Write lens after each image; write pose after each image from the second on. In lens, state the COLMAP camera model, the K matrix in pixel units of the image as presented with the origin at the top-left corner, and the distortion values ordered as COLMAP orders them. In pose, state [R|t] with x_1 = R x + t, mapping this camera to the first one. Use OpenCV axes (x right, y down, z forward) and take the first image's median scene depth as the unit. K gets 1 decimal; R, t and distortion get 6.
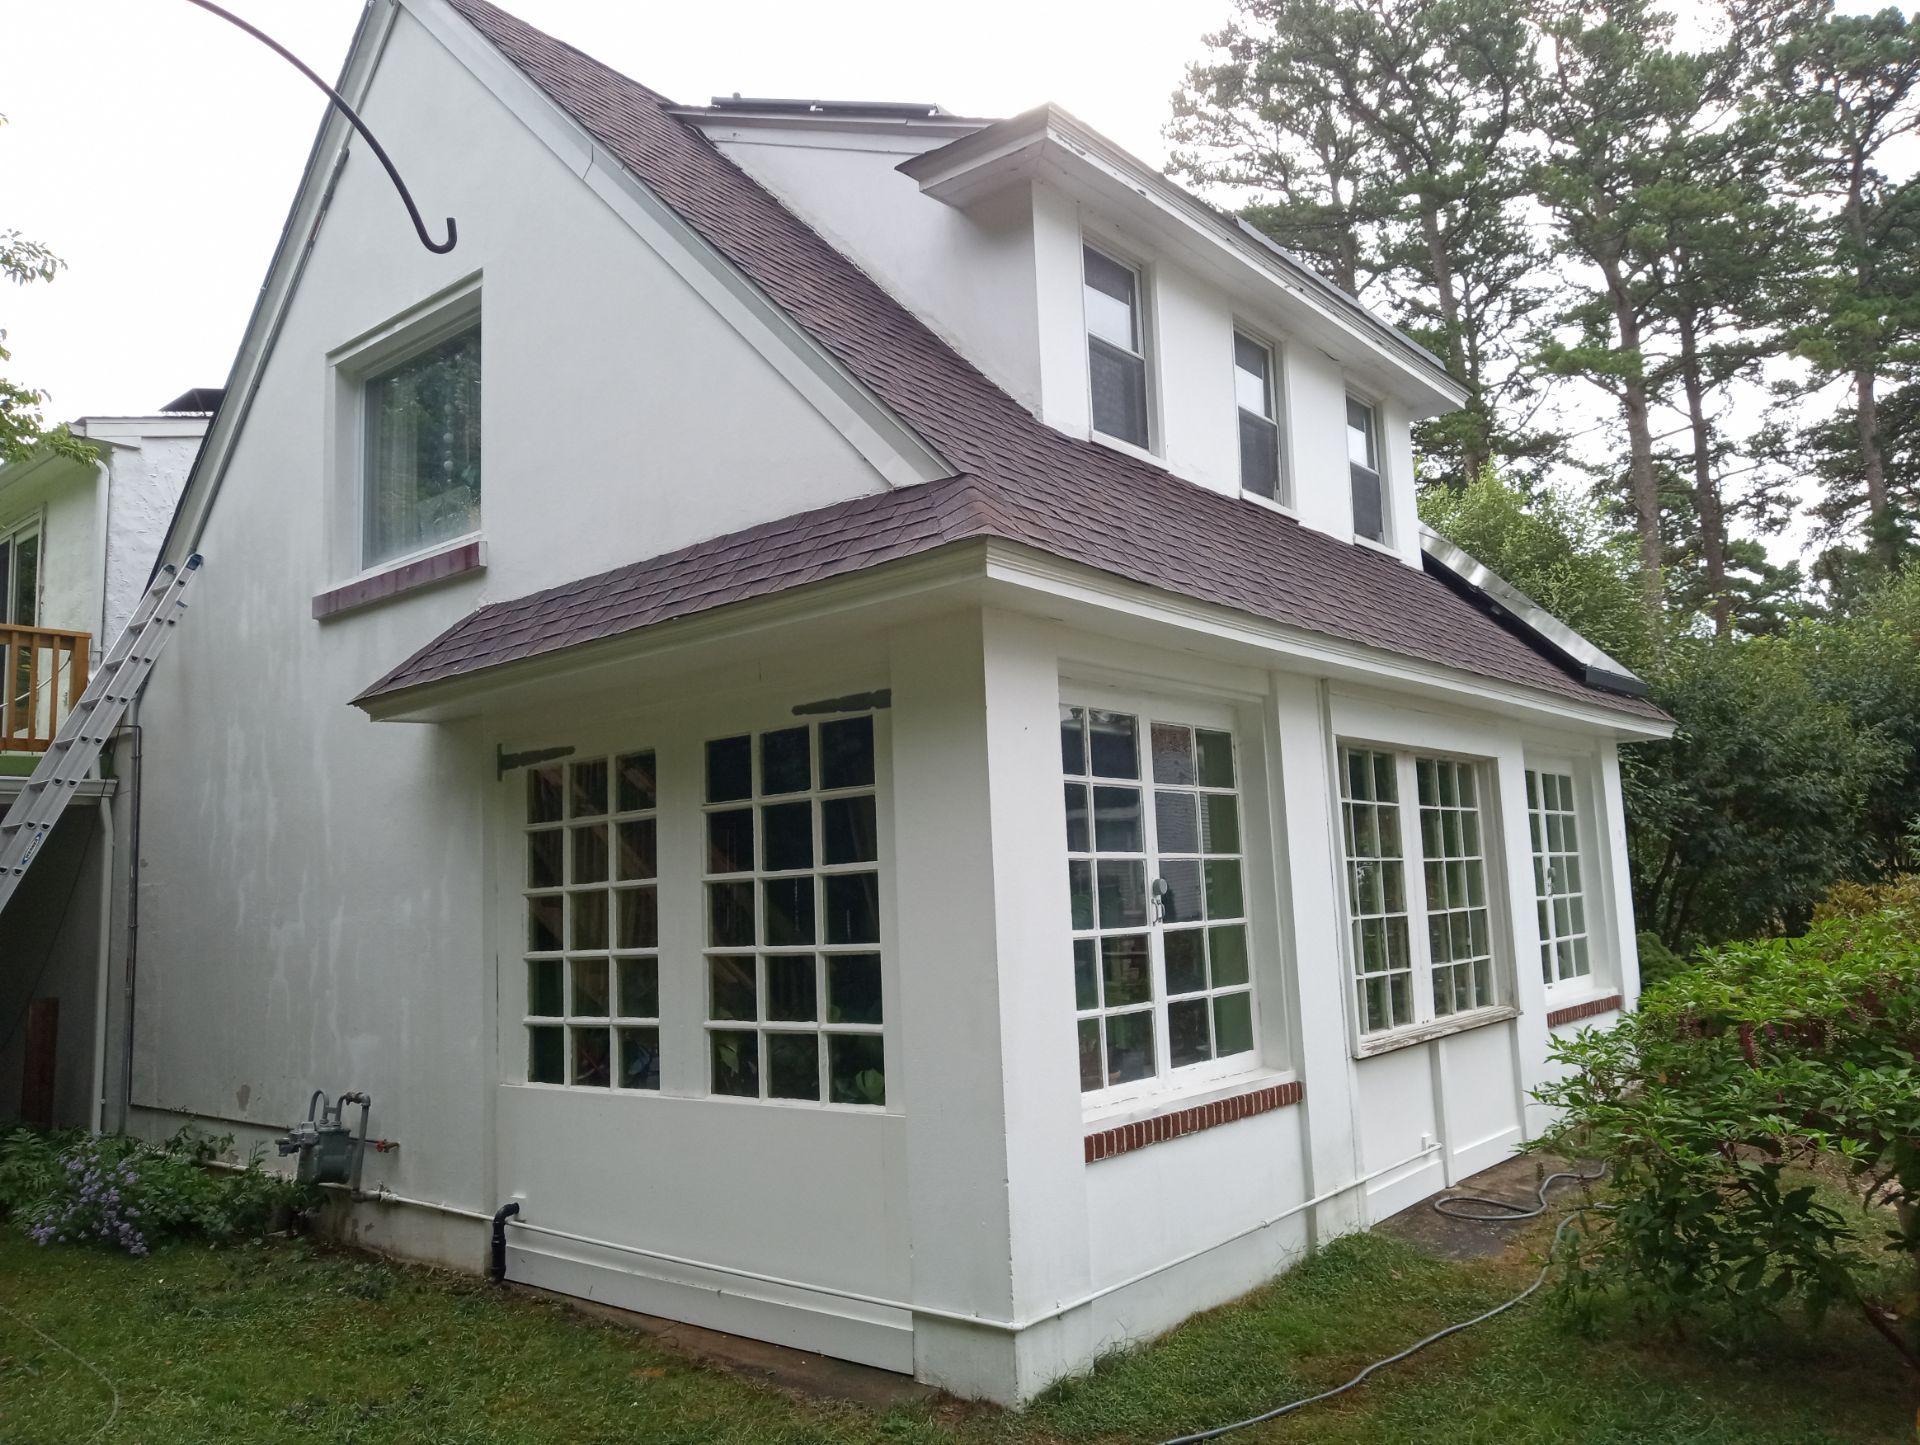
lens RADIAL K [[1430.0, 0, 973.9], [0, 1430.0, 716.6], [0, 0, 1]] dist [0.029489, -0.036354]
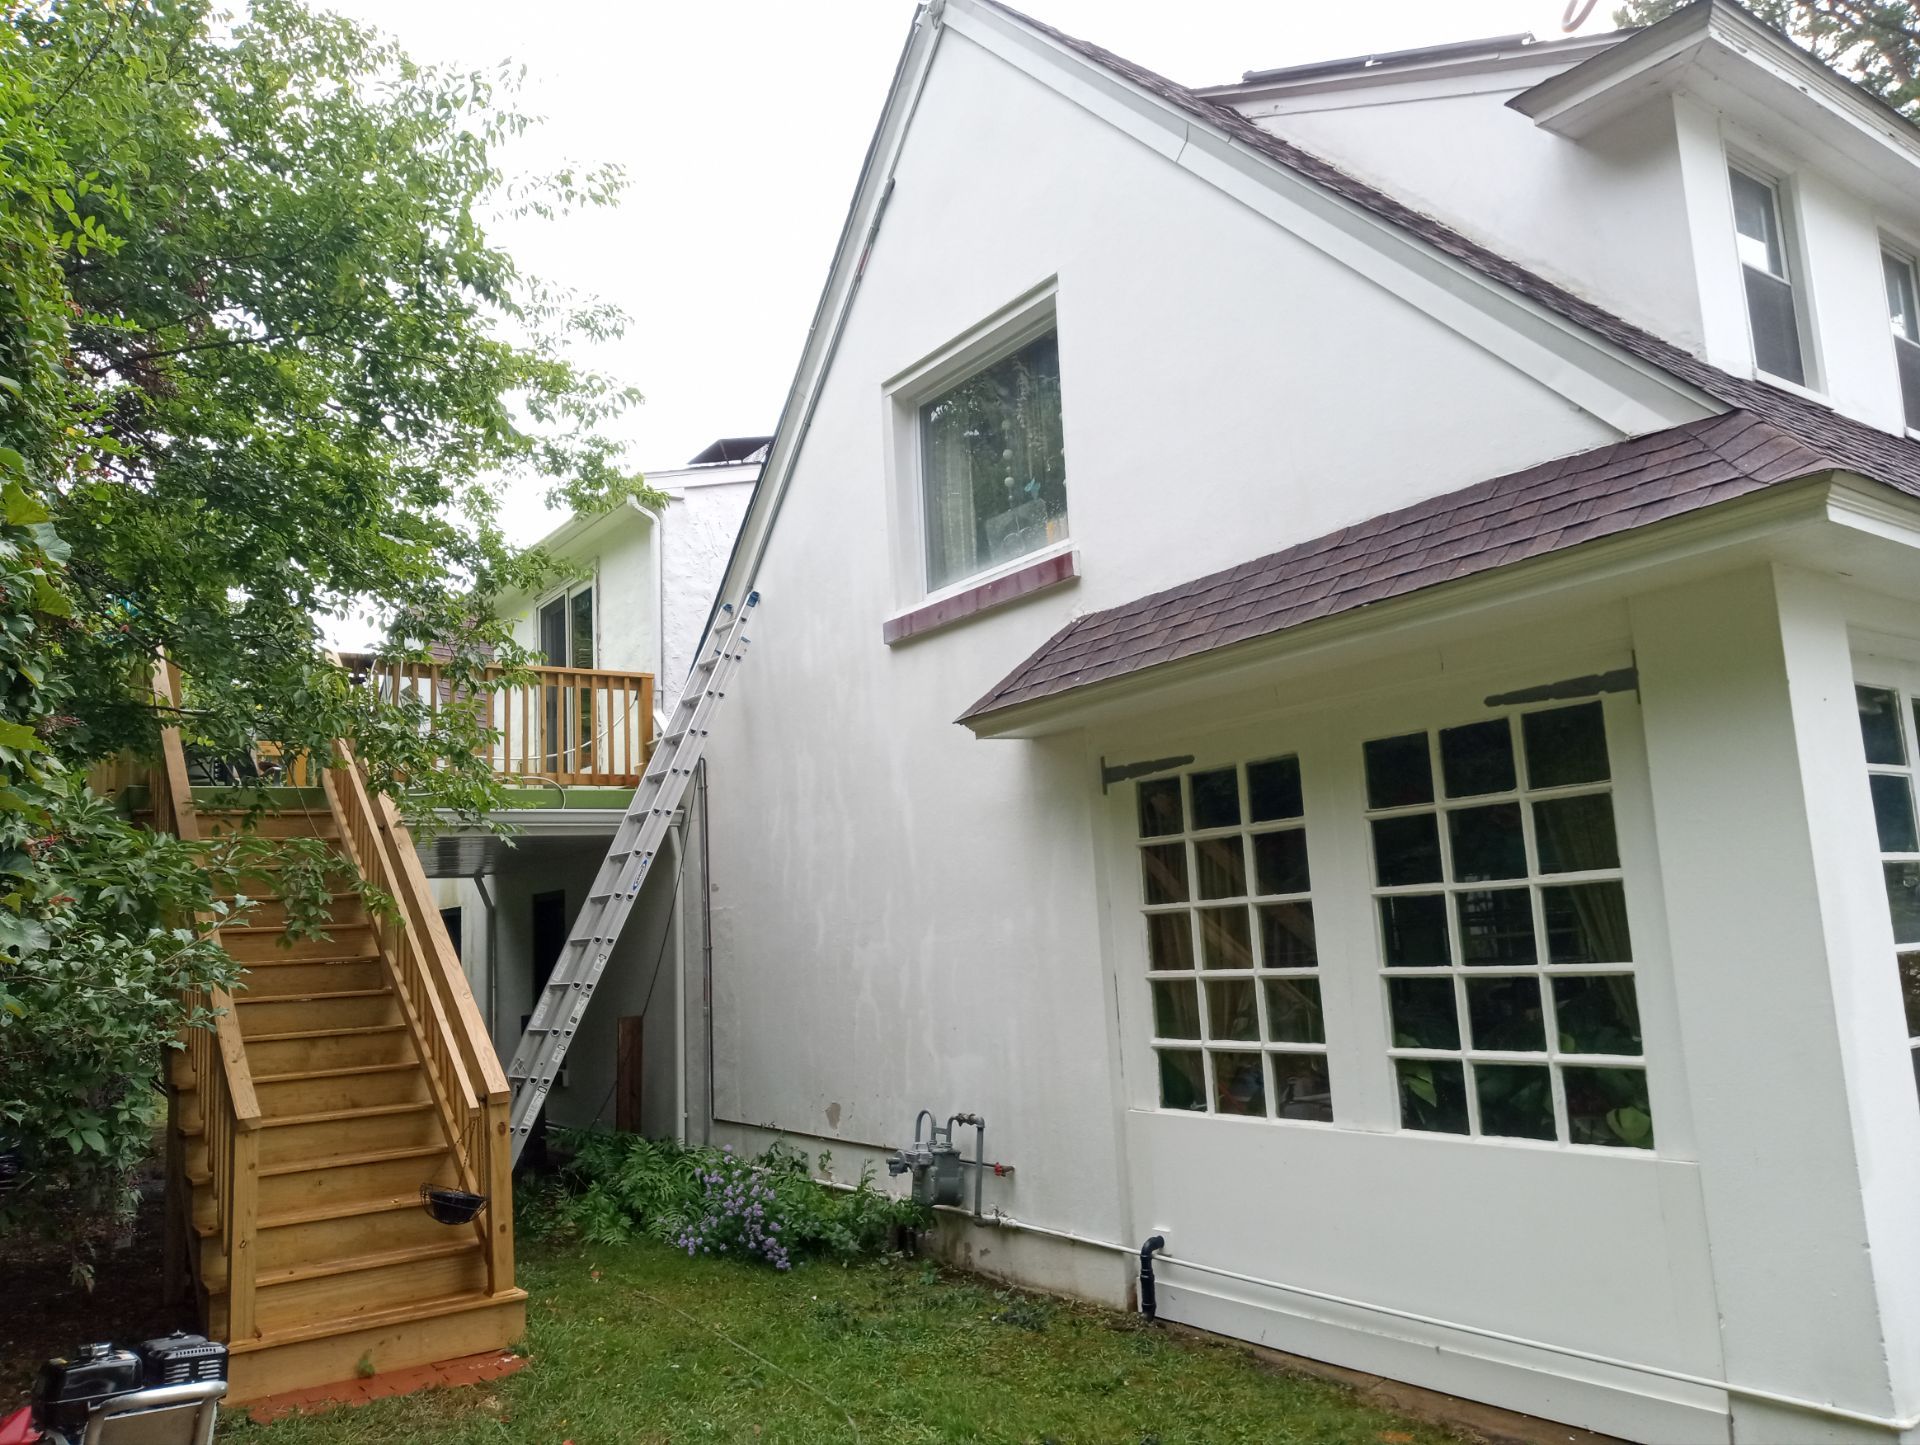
lens RADIAL K [[1430.0, 0, 960.0], [0, 1430.0, 722.8], [0, 0, 1]] dist [0.029489, -0.036354]
pose [[0.966994, -0.045378, -0.250724, -0.183293], [0.042548, 0.998955, -0.016699, 0.008242], [0.251220, 0.005480, 0.967915, 0.041205]]
